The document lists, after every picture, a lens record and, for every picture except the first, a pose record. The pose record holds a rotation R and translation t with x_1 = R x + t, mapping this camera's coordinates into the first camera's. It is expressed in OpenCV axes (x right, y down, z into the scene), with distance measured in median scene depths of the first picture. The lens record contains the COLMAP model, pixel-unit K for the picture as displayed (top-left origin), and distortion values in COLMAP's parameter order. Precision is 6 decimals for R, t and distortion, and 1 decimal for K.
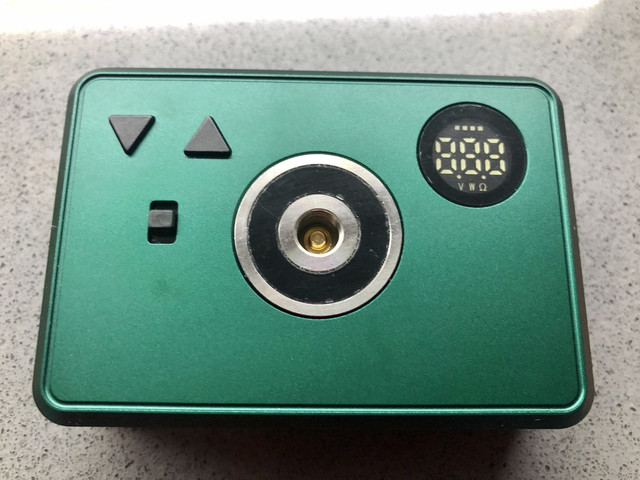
lens RADIAL K [[544.1, 0, 320.0], [0, 544.1, 240.0], [0, 0, 1]] dist [-0.031093, -0.000013]
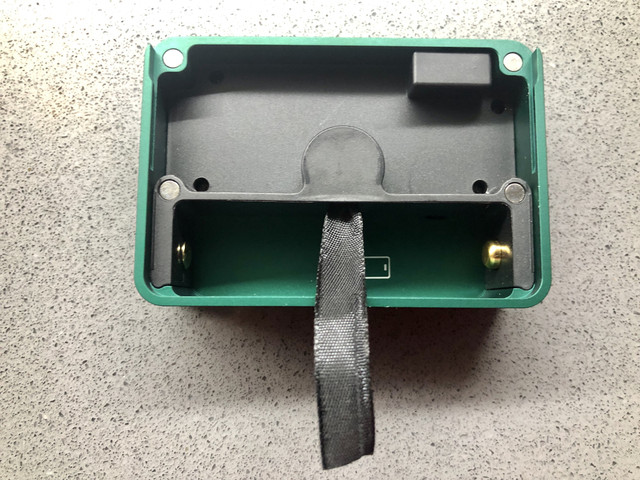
lens RADIAL K [[544.1, 0, 320.0], [0, 544.1, 240.0], [0, 0, 1]] dist [-0.031093, -0.000013]
pose [[0.983840, -0.060197, -0.168628, 0.037662], [0.098441, 0.968532, 0.228594, -0.107033], [0.149561, -0.241500, 0.958806, -0.379979]]
